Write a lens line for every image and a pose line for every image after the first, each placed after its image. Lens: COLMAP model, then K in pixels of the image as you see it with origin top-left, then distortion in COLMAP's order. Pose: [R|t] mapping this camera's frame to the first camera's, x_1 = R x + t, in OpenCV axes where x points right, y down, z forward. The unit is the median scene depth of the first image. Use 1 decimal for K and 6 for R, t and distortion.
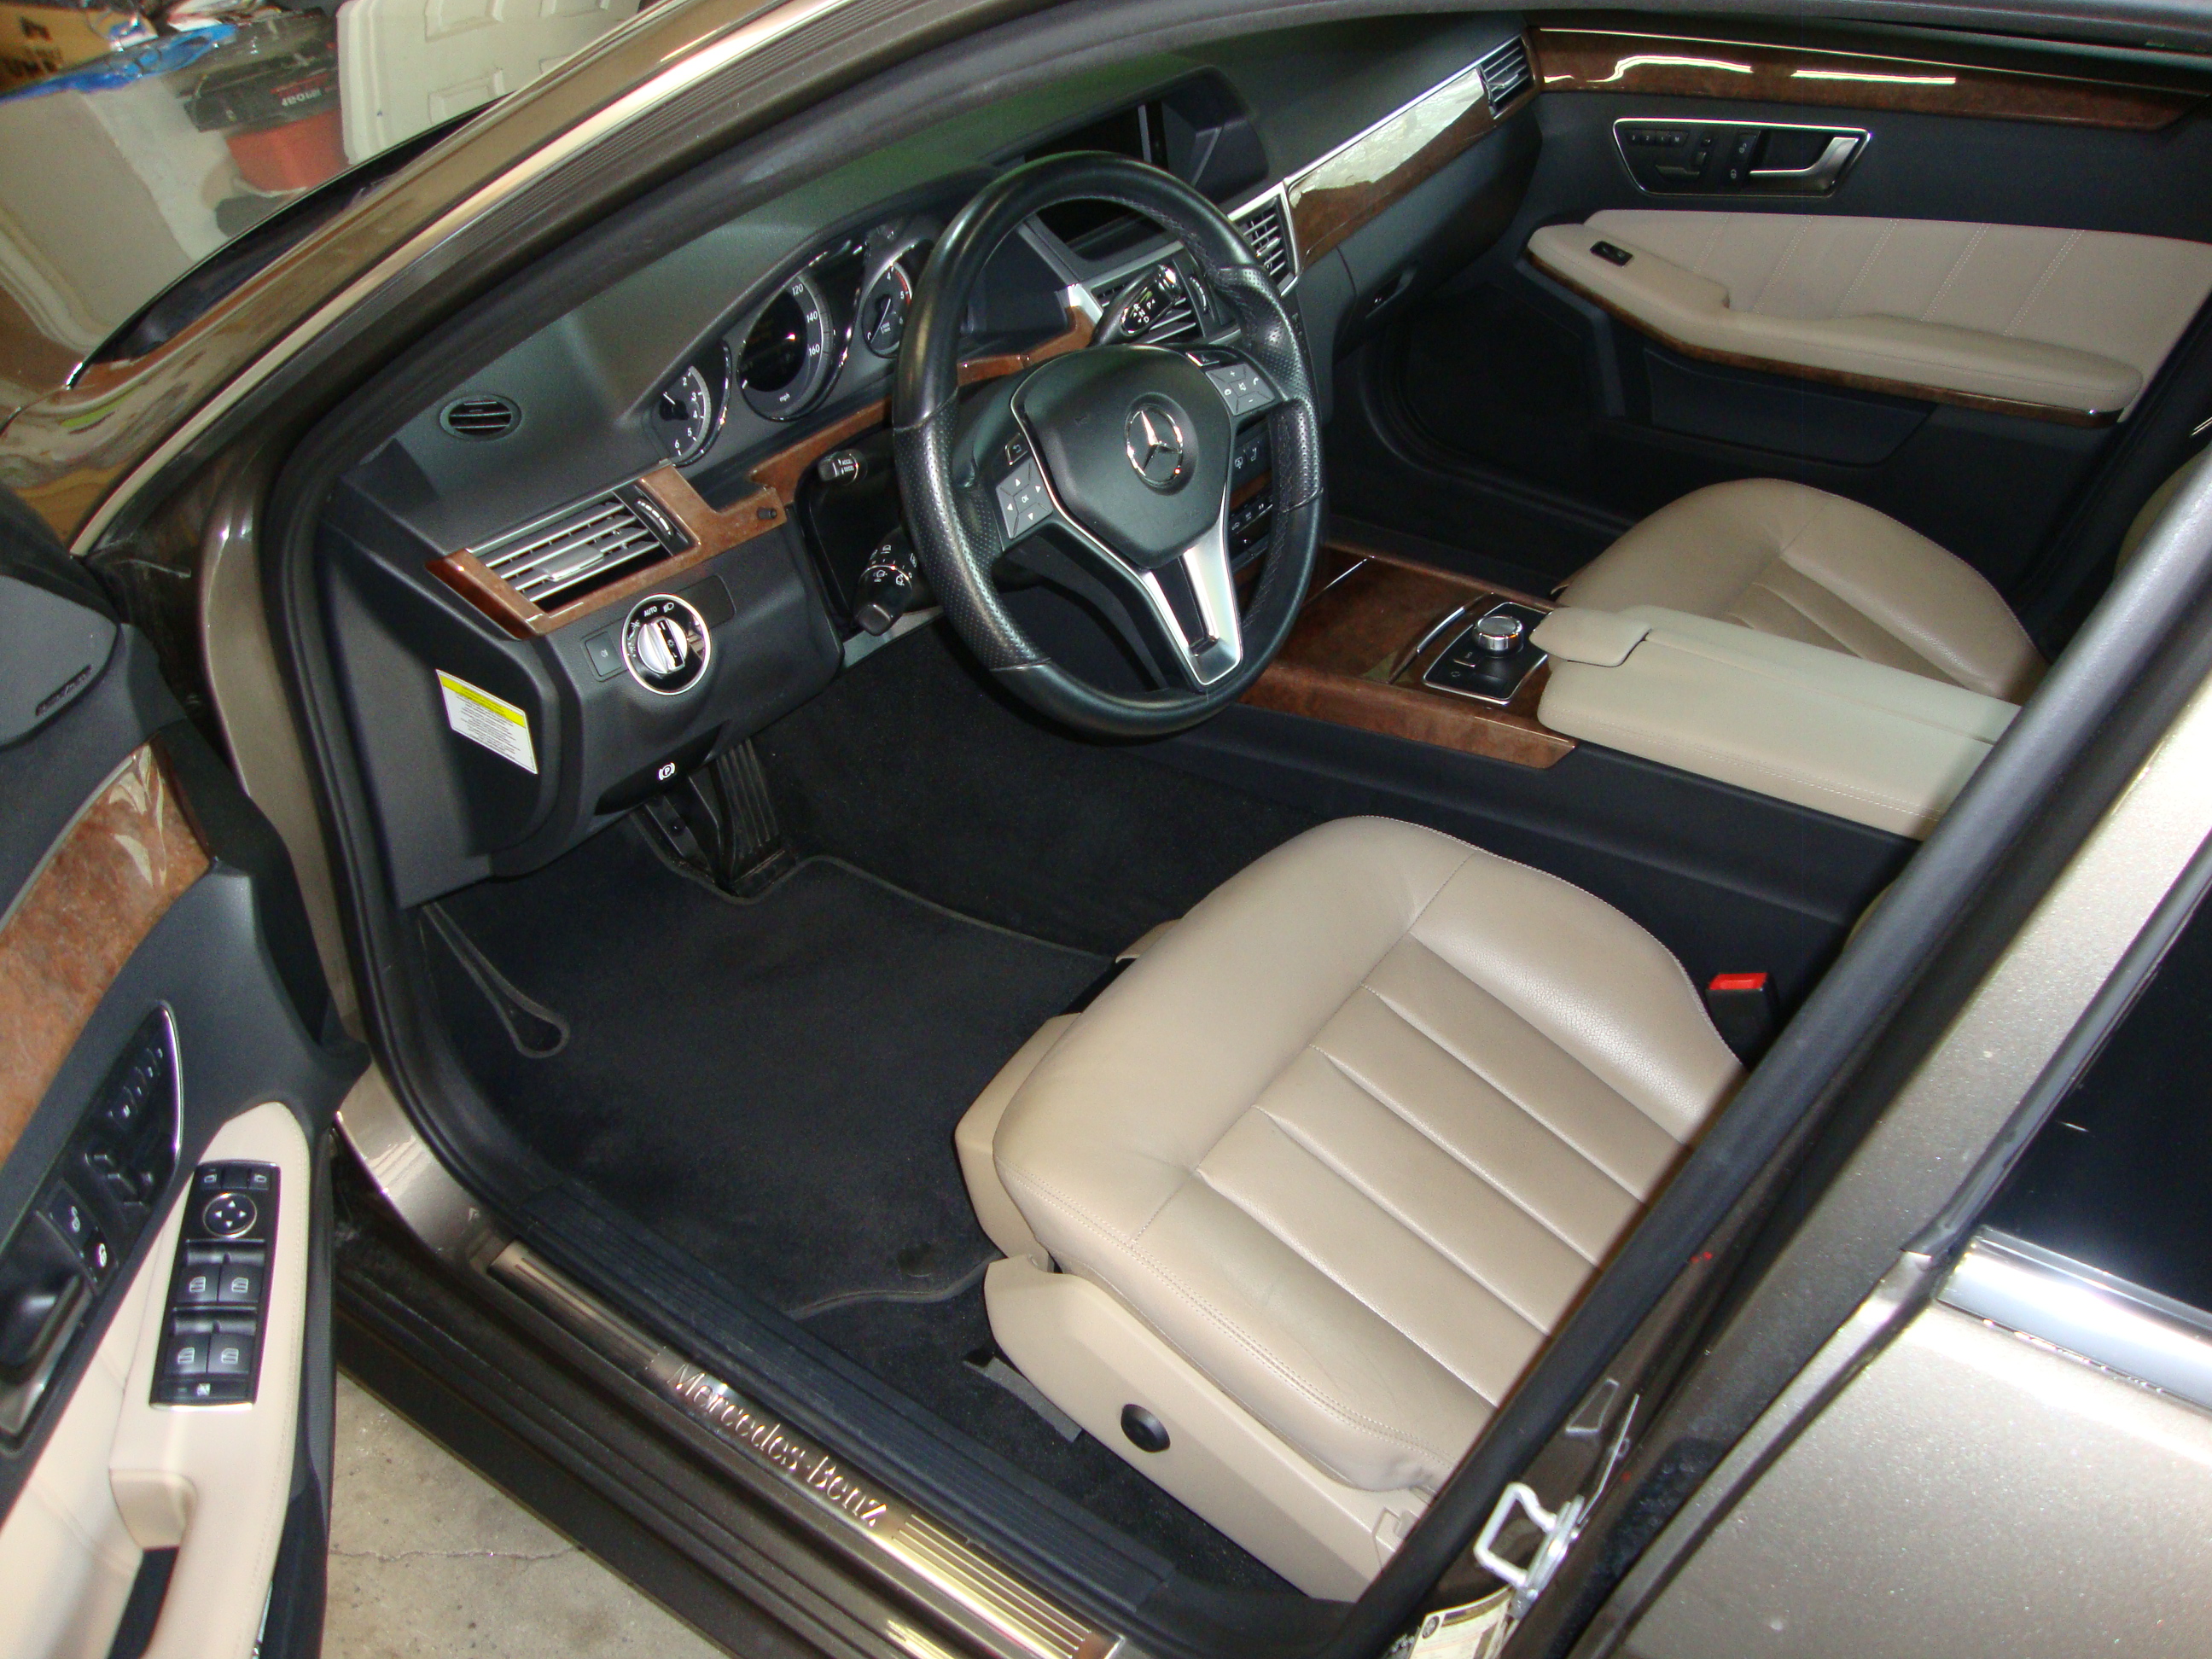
lens RADIAL K [[2057.0, 0, 1110.1], [0, 2057.0, 869.8], [0, 0, 1]] dist [-0.191559, 0.178168]
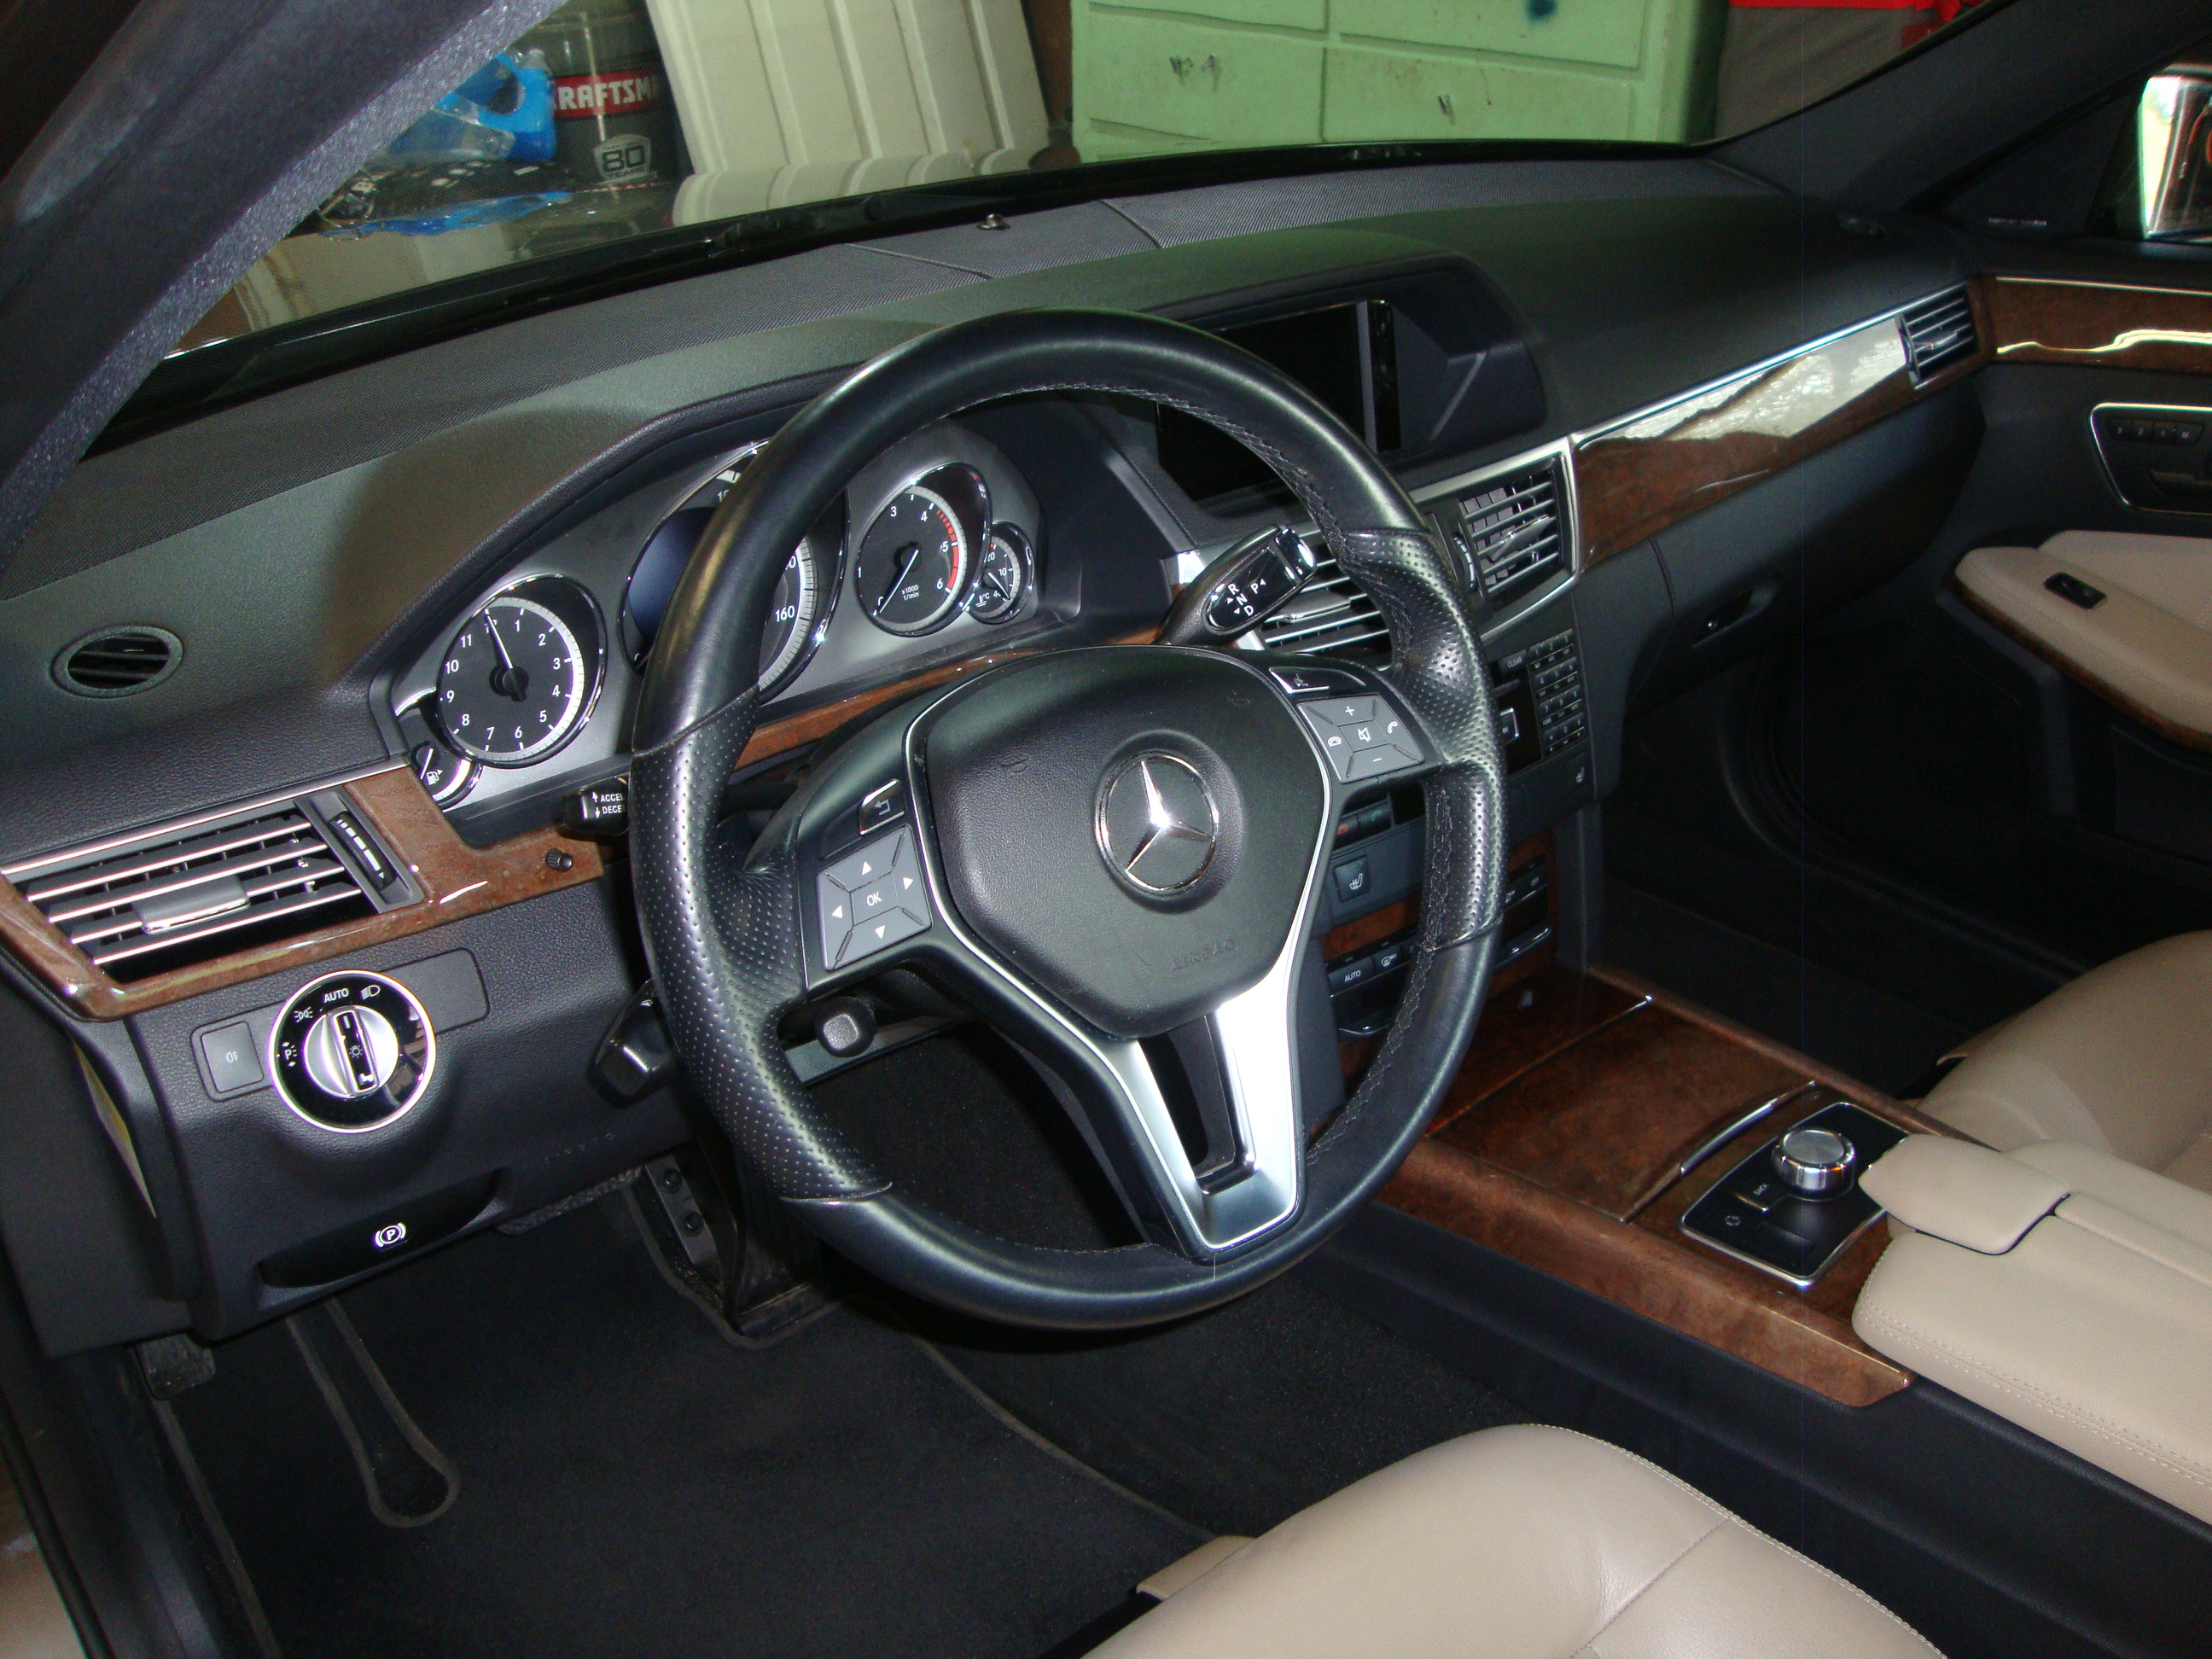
lens RADIAL K [[2057.0, 0, 1110.1], [0, 2057.0, 869.8], [0, 0, 1]] dist [-0.191559, 0.178168]
pose [[0.970777, 0.113095, -0.211665, 0.104405], [-0.142110, 0.981634, -0.127274, -0.097259], [0.193383, 0.153634, 0.969020, 0.359739]]
